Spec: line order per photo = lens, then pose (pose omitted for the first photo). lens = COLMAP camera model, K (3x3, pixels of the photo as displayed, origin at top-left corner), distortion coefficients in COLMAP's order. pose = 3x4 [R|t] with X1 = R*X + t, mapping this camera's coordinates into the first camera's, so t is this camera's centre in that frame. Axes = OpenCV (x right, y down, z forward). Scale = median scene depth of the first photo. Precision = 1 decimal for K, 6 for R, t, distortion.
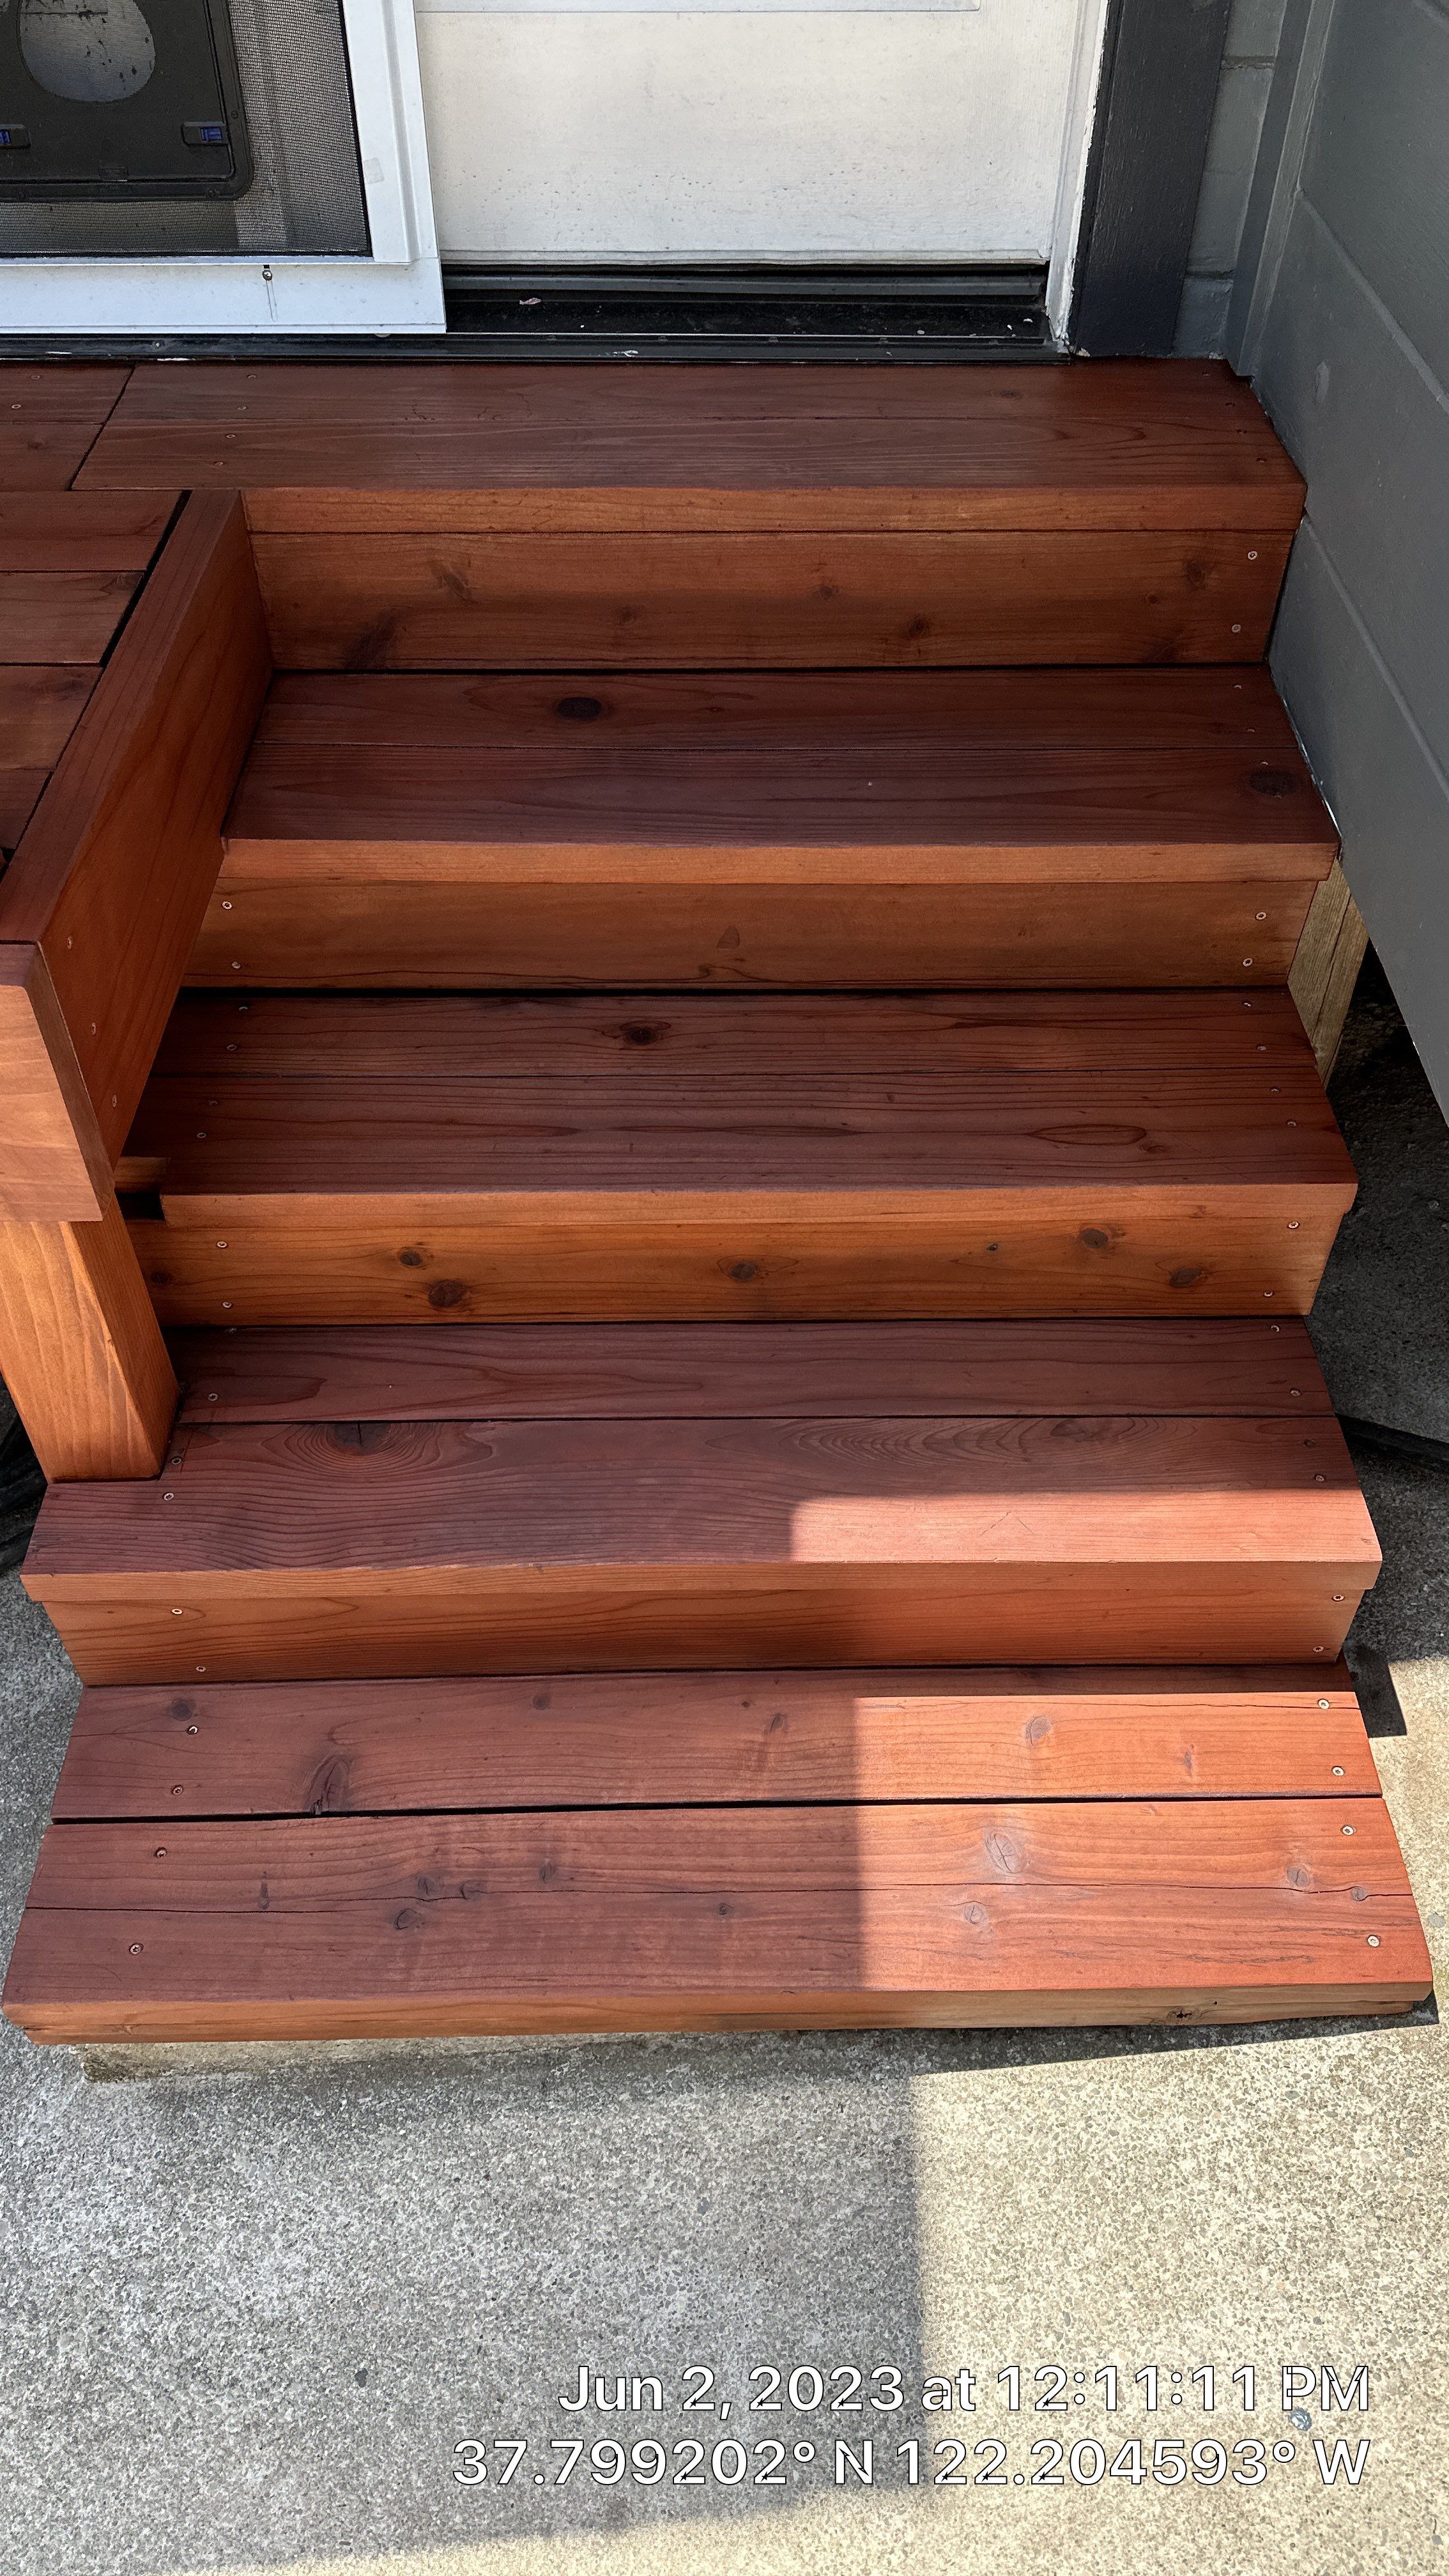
lens RADIAL K [[1802.7, 0, 727.1], [0, 1802.7, 1298.0], [0, 0, 1]] dist [0.013117, -0.020141]
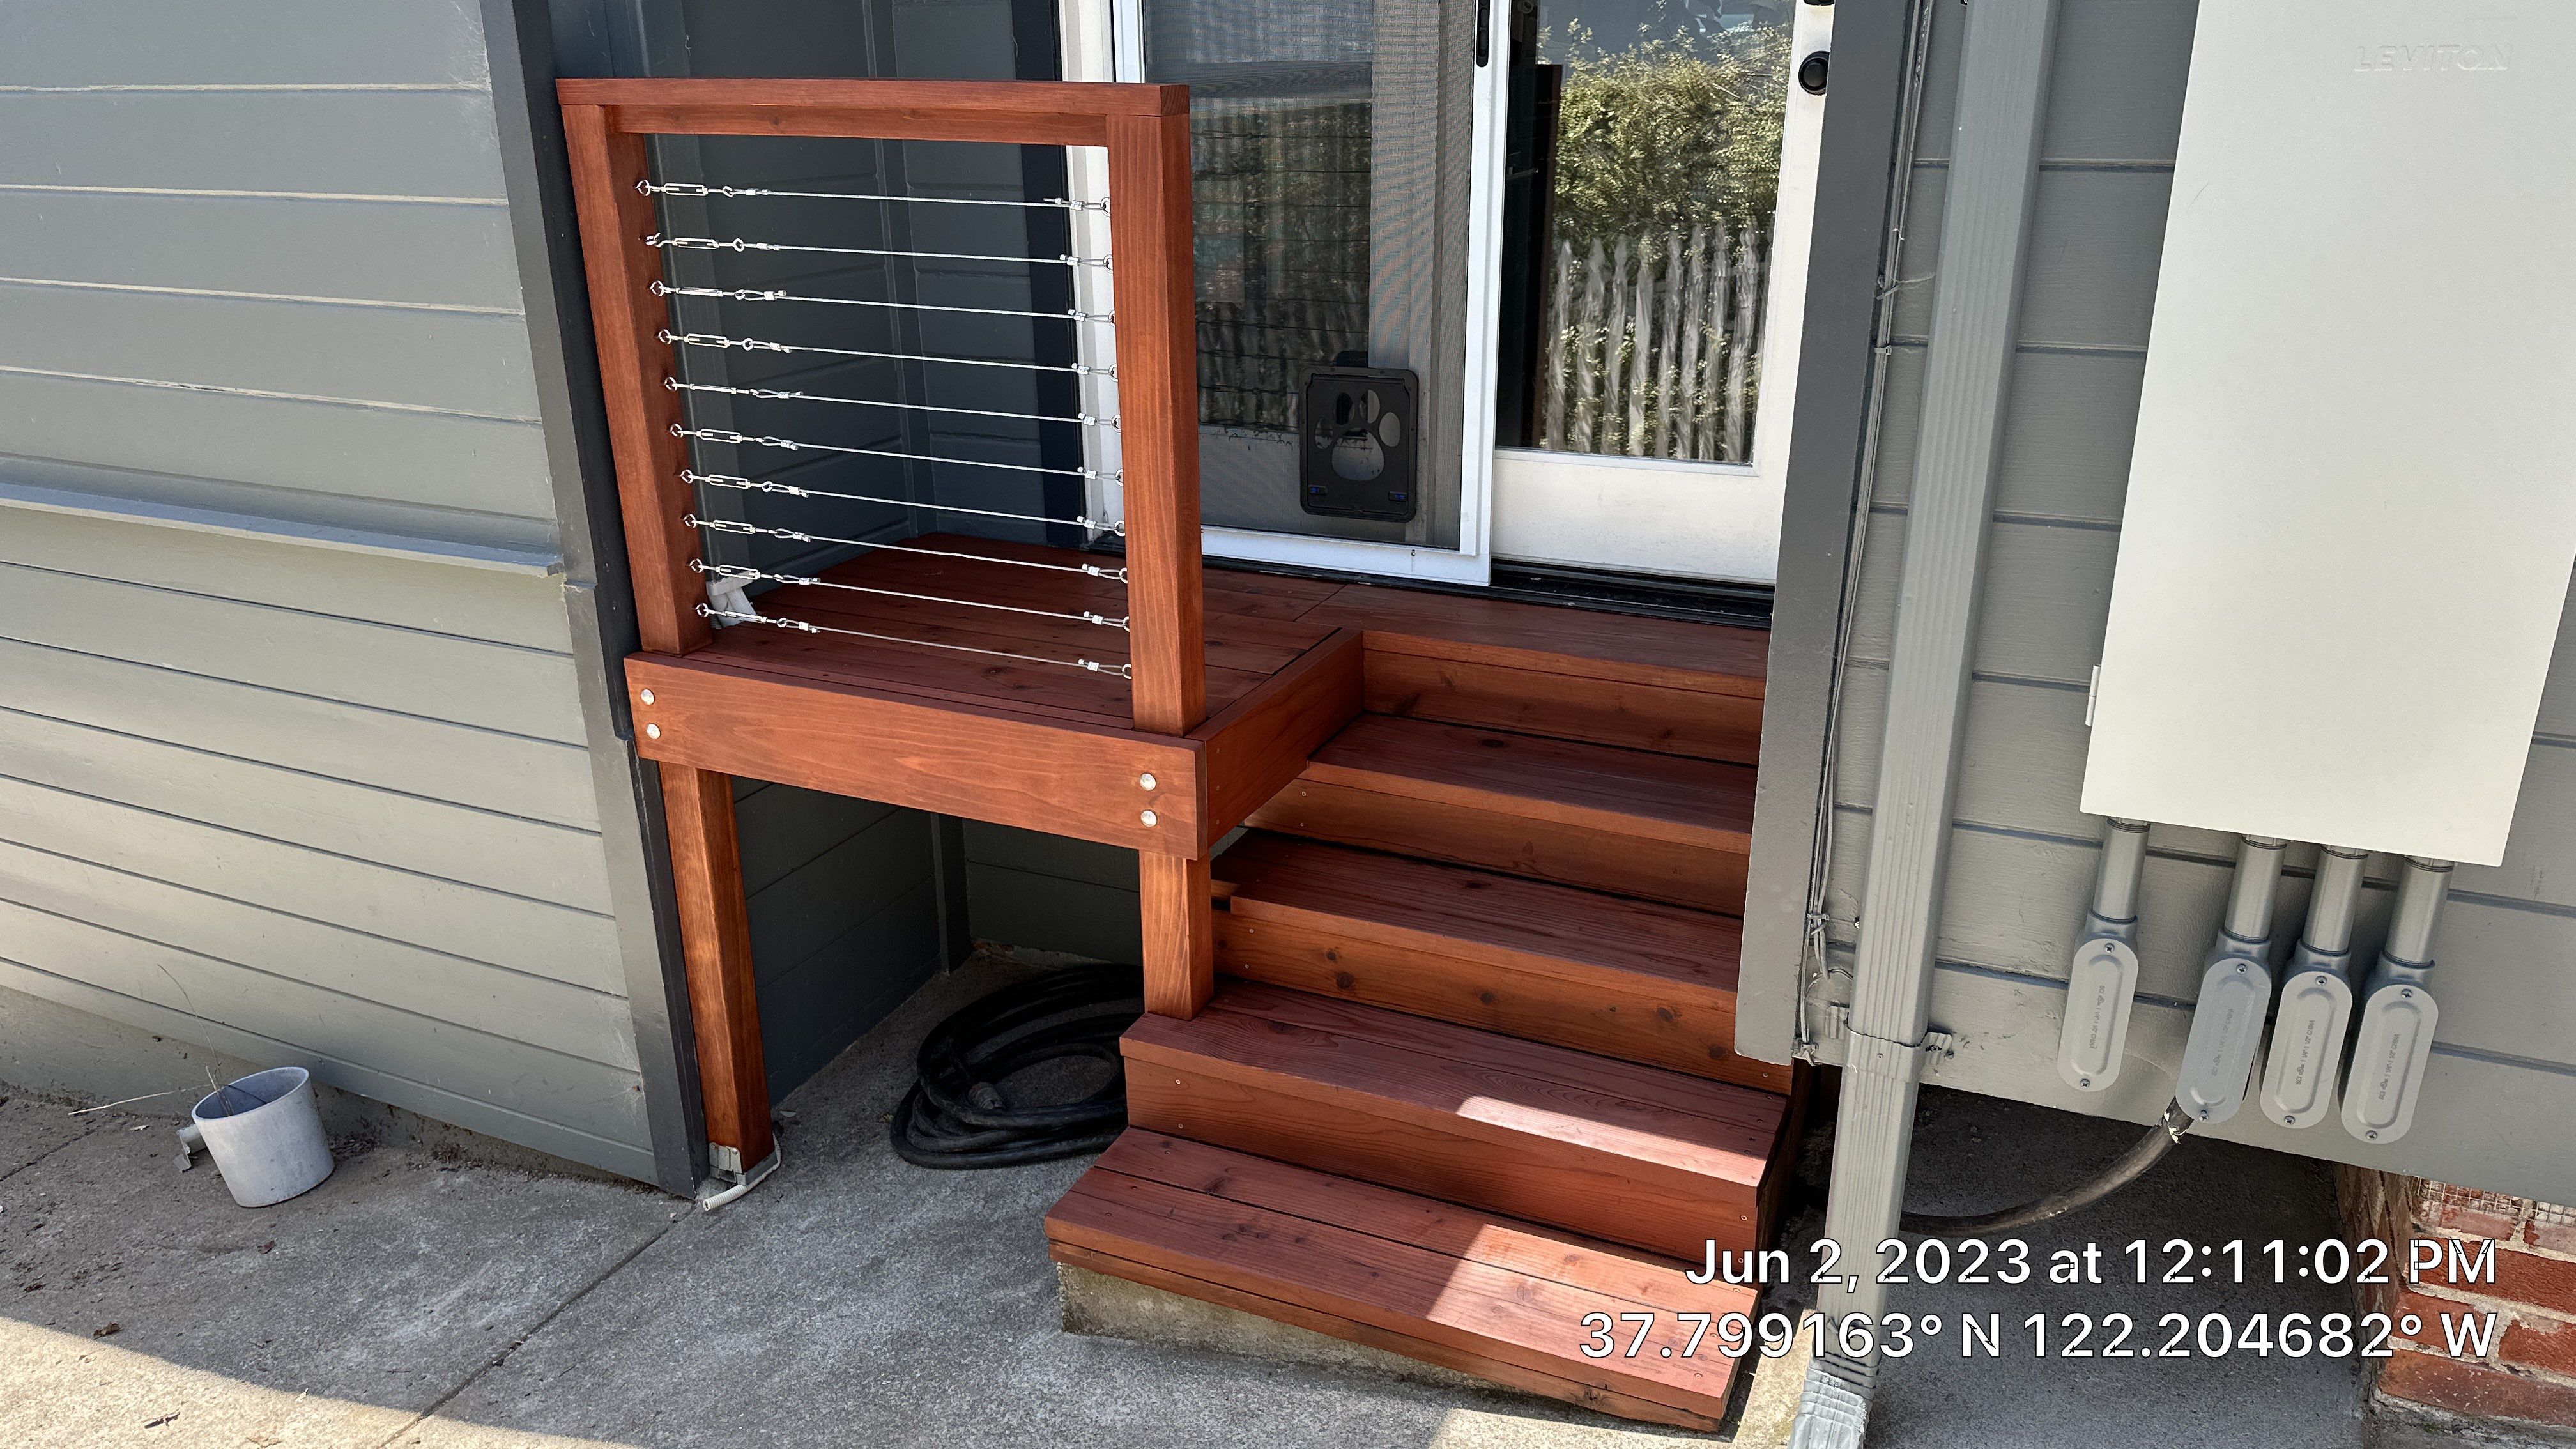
lens RADIAL K [[1802.7, 0, 1291.8], [0, 1802.7, 726.3], [0, 0, 1]] dist [0.013117, -0.020141]
pose [[0.907021, 0.133353, -0.399412, 0.551802], [-0.294999, 0.878090, -0.376741, 0.519548], [0.300480, 0.459538, 0.835785, -0.831473]]
